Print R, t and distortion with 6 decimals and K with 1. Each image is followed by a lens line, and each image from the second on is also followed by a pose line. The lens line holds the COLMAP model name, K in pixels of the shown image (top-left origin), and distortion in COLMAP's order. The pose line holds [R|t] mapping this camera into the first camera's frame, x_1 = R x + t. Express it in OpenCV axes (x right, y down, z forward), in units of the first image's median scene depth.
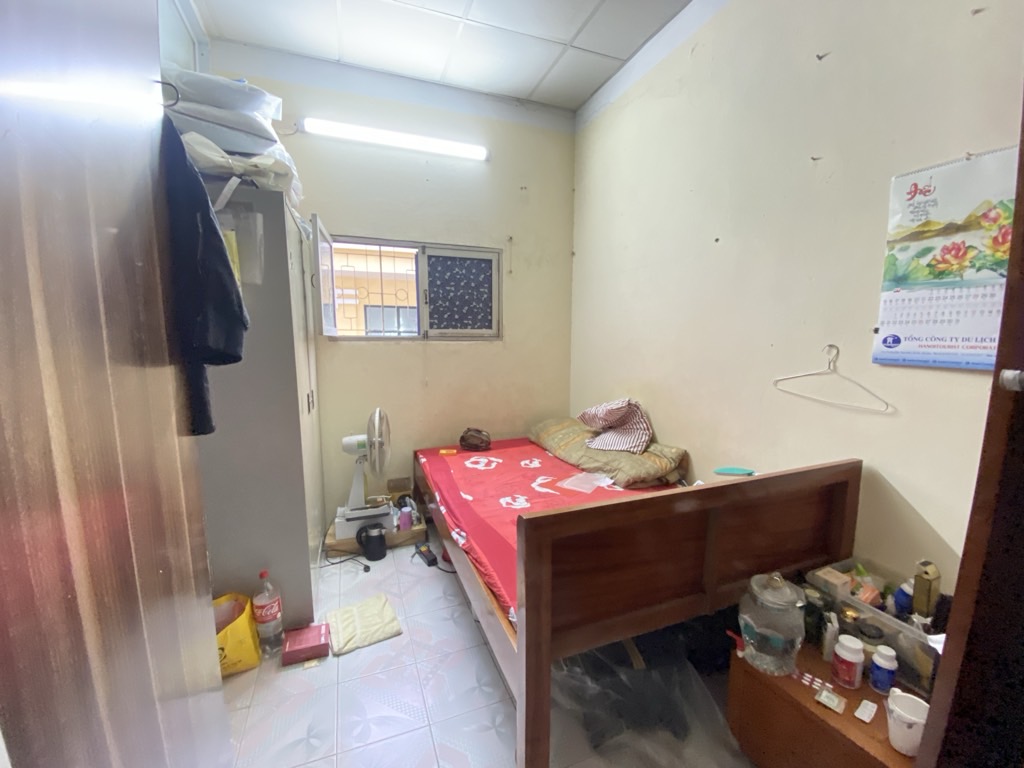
lens RADIAL K [[414.5, 0, 505.7], [0, 414.5, 390.7], [0, 0, 1]] dist [0.021719, -0.021543]
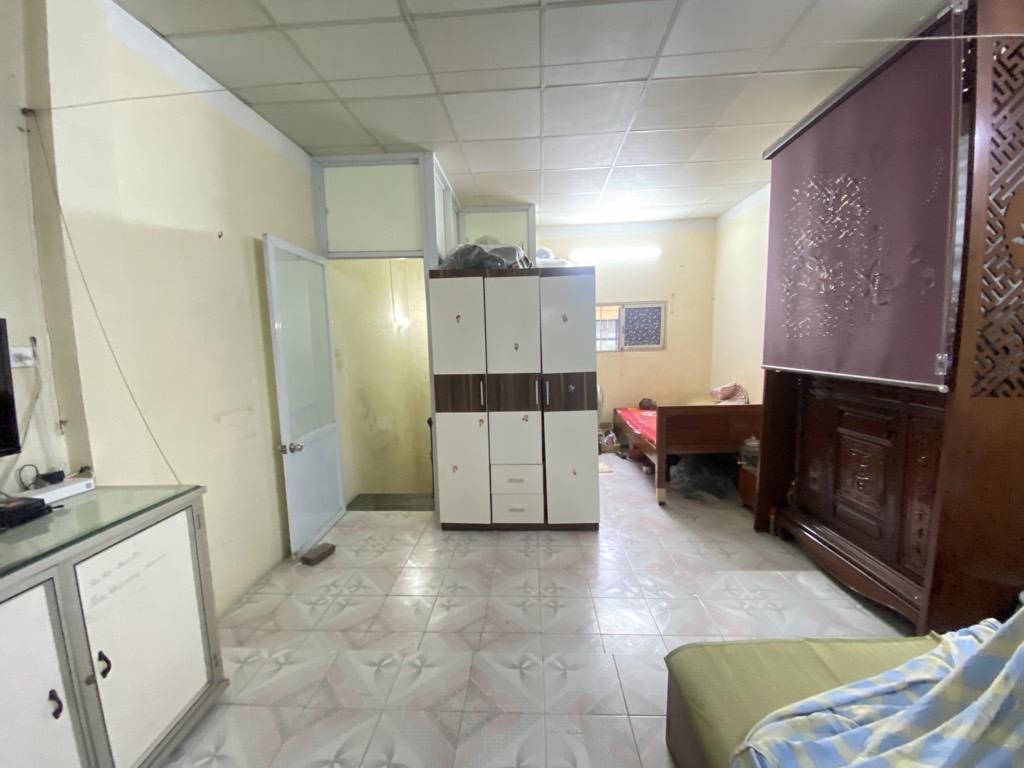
lens RADIAL K [[414.5, 0, 505.7], [0, 414.5, 390.7], [0, 0, 1]] dist [0.021719, -0.021543]
pose [[0.911879, 0.030104, -0.409353, 0.107637], [-0.033758, 0.999429, -0.001701, 0.080756], [0.409068, 0.015370, 0.912375, -0.974571]]
